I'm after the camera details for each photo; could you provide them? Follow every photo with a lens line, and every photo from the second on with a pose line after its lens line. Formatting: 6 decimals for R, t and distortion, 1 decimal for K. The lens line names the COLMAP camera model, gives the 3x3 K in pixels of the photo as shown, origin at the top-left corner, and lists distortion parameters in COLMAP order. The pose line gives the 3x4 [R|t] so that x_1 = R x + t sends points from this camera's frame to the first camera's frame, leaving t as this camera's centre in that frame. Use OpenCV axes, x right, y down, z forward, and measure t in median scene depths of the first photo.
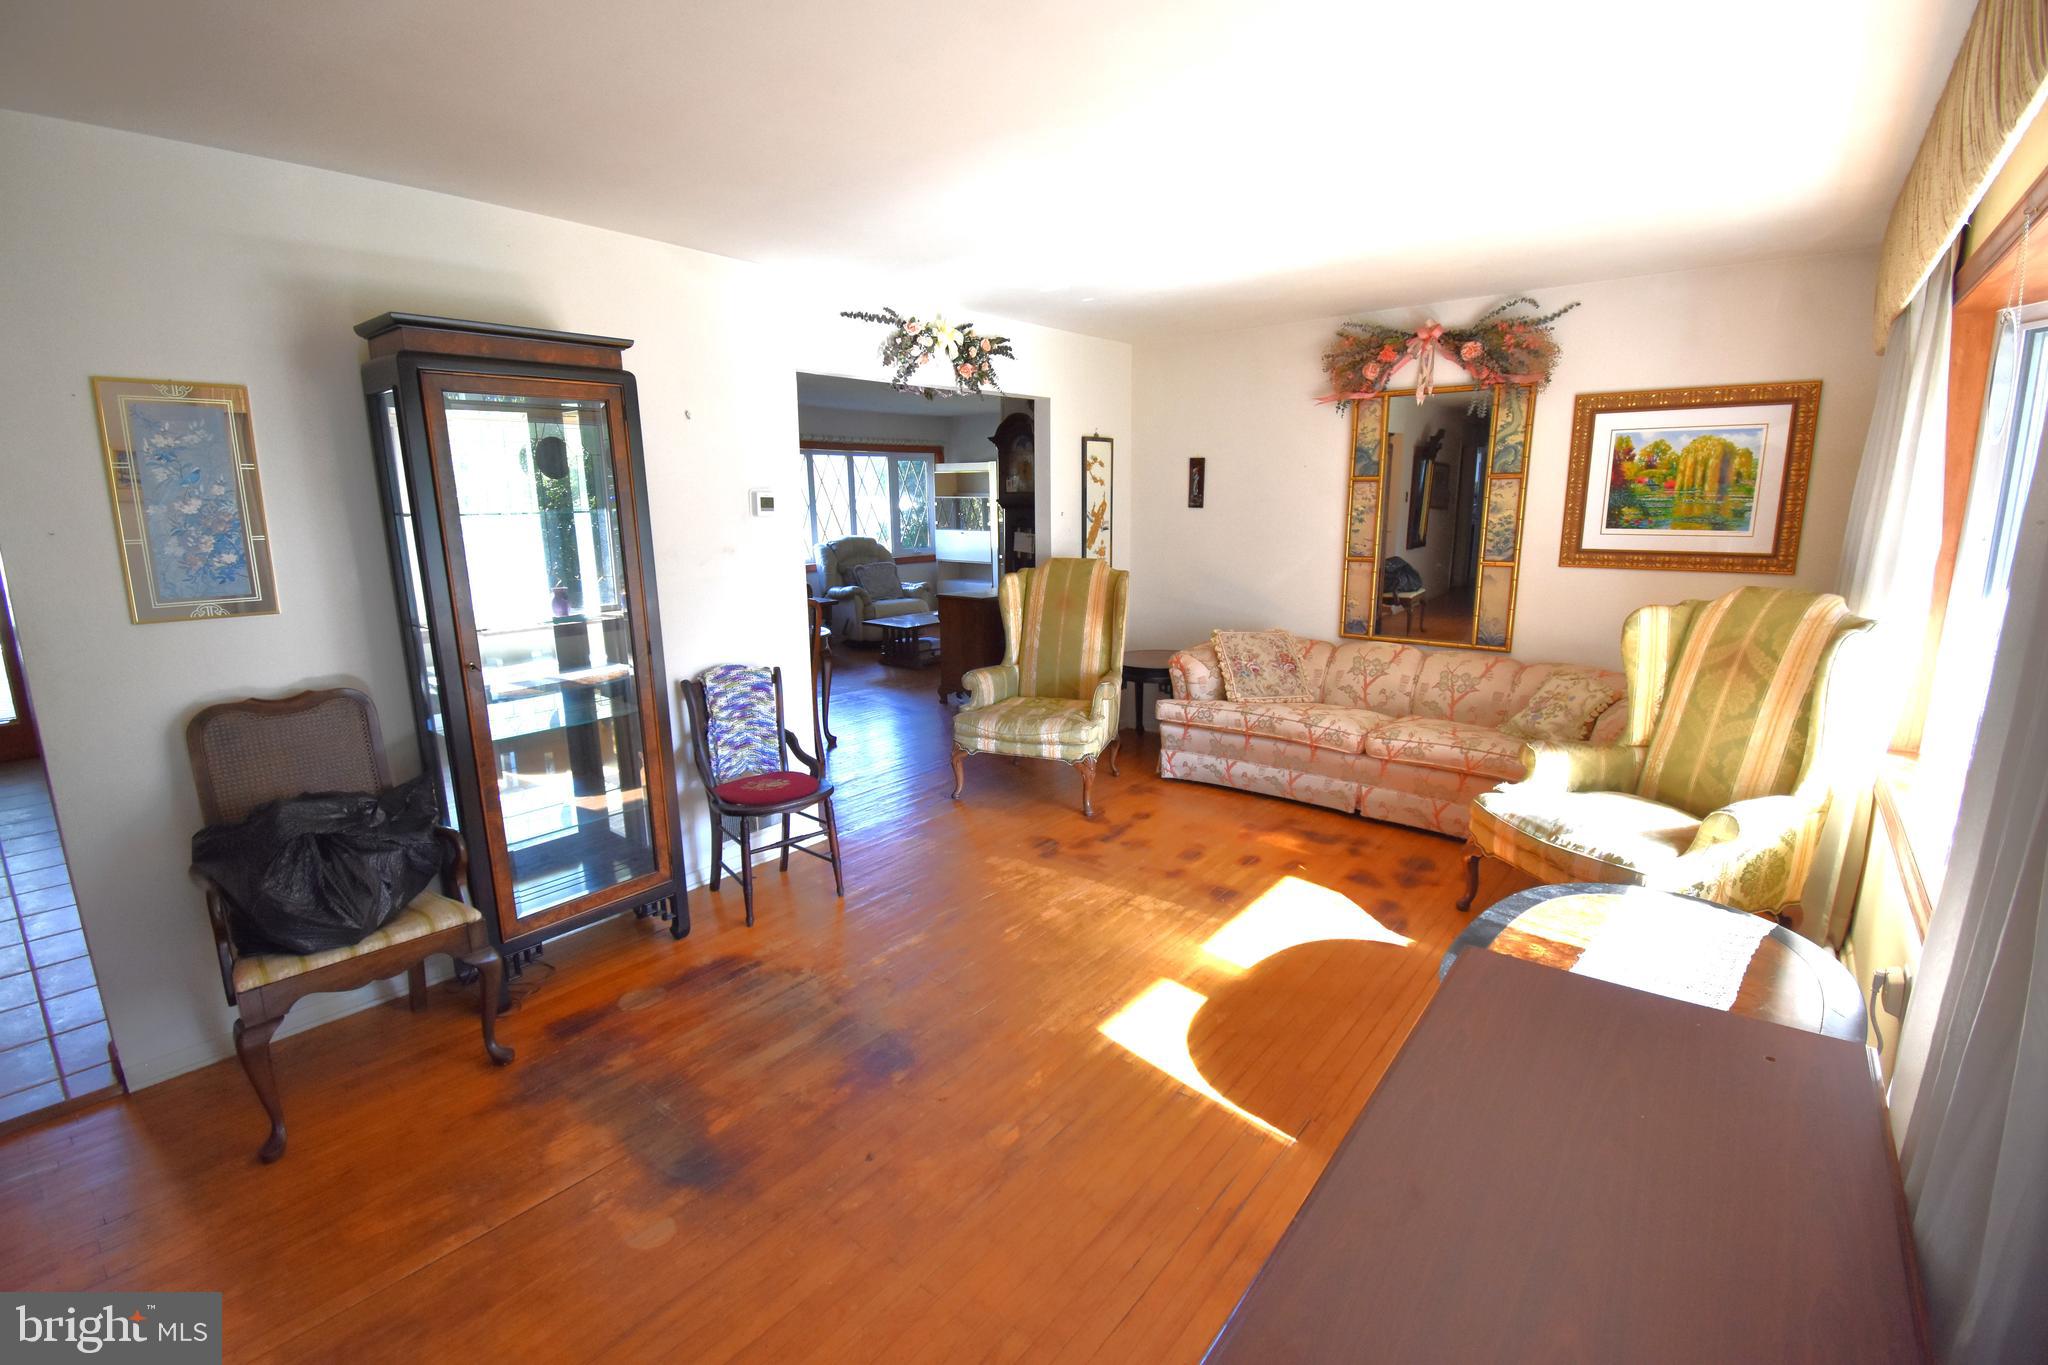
lens RADIAL K [[907.0, 0, 1028.8], [0, 907.0, 694.2], [0, 0, 1]] dist [-0.002608, -0.005892]
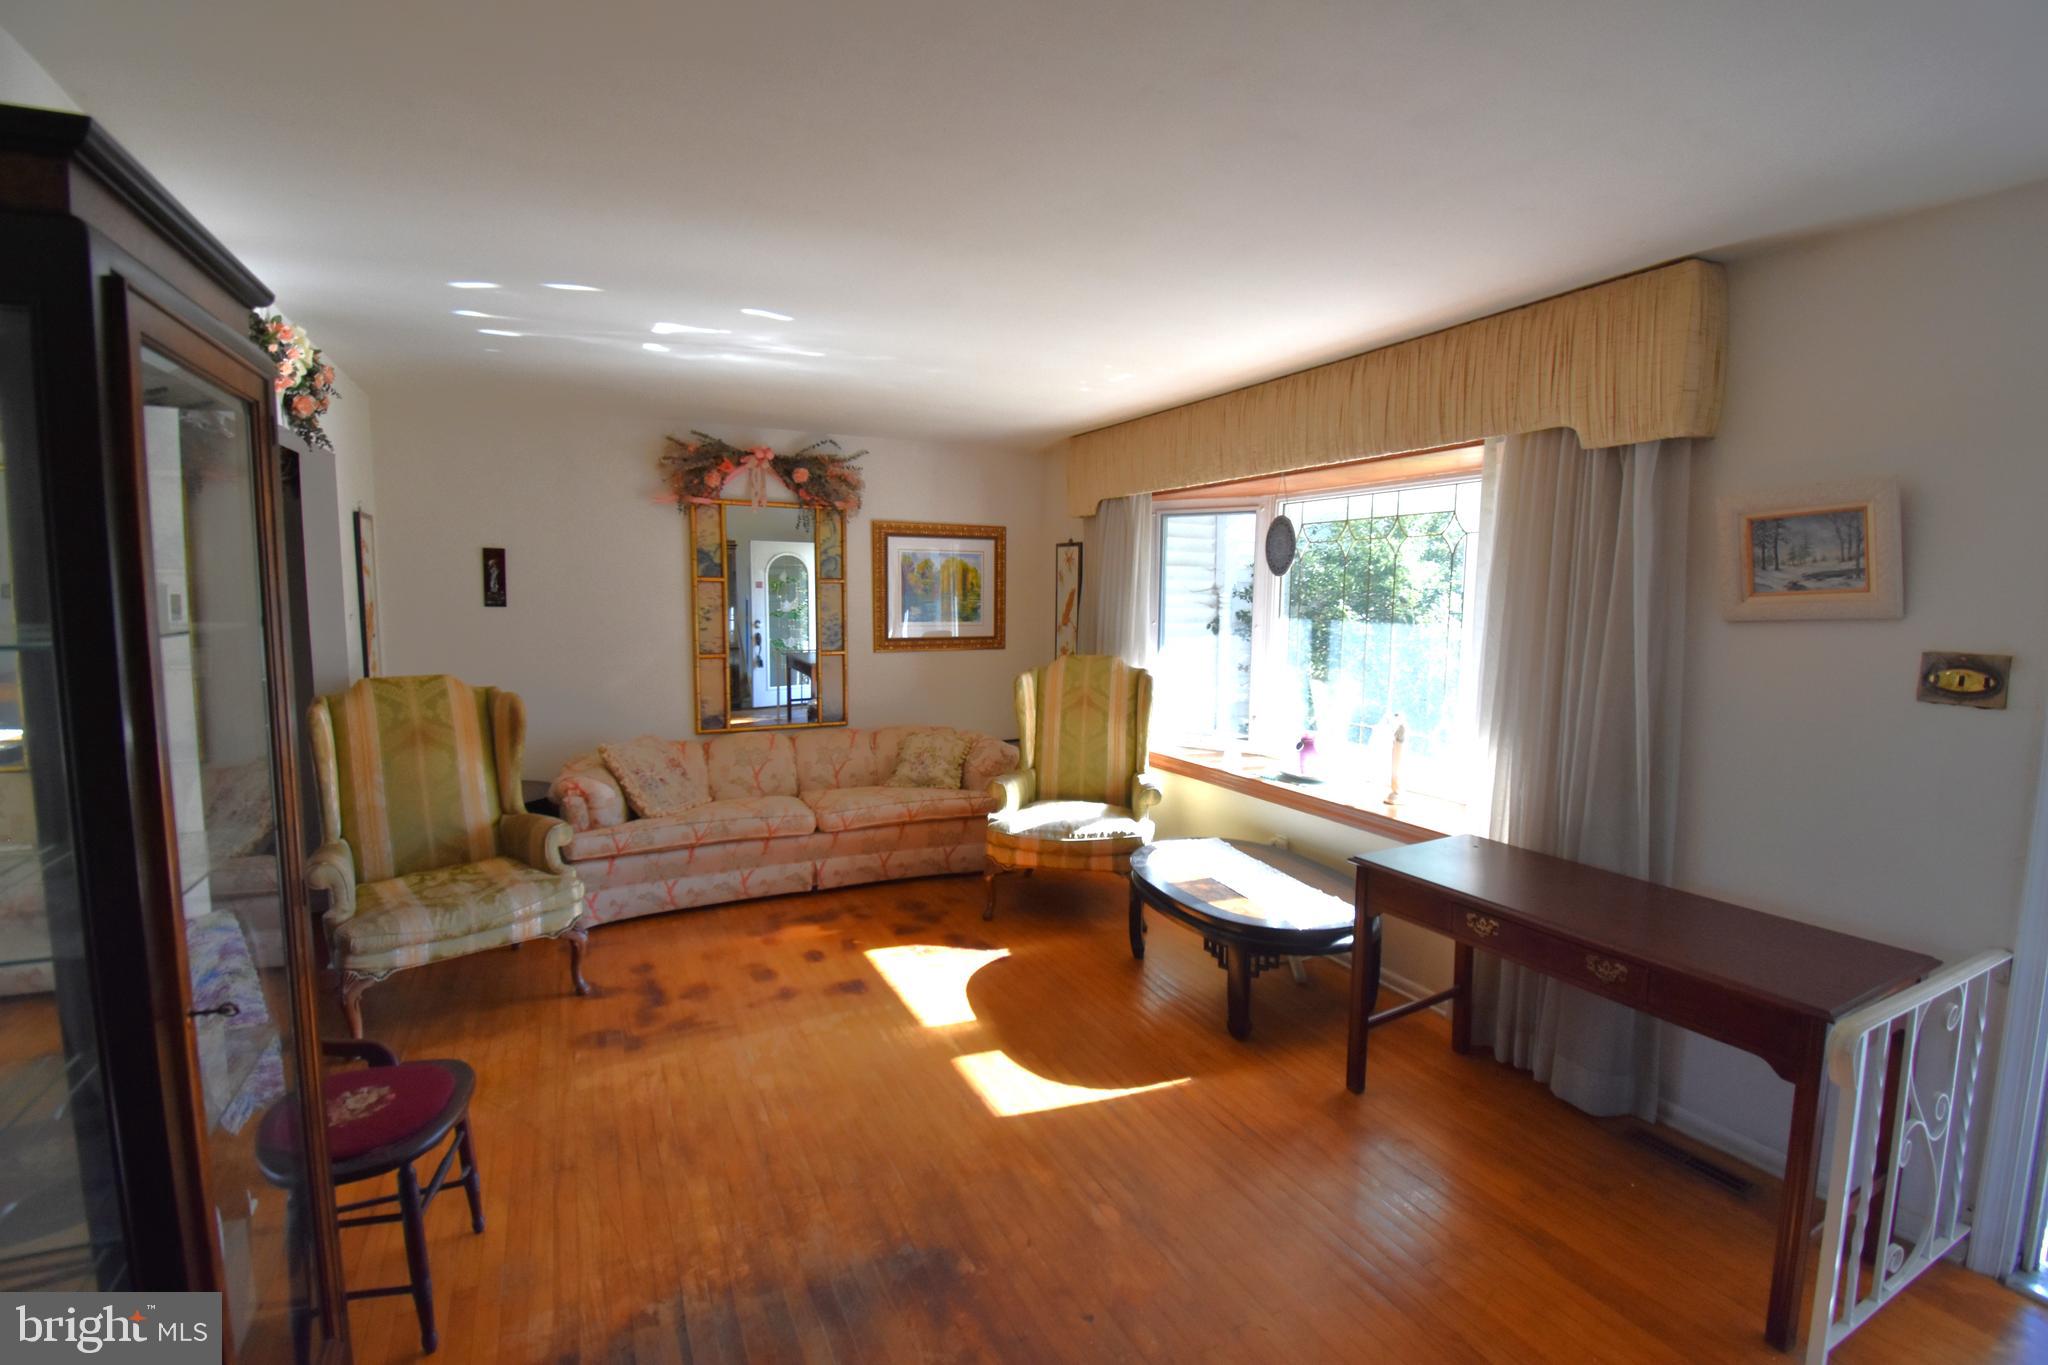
lens RADIAL K [[907.0, 0, 1050.4], [0, 907.0, 684.2], [0, 0, 1]] dist [-0.002608, -0.005892]
pose [[0.383776, -0.081080, 0.919860, -0.477864], [0.184939, 0.982705, 0.009460, -0.062279], [-0.904717, 0.166487, 0.392133, 0.282306]]
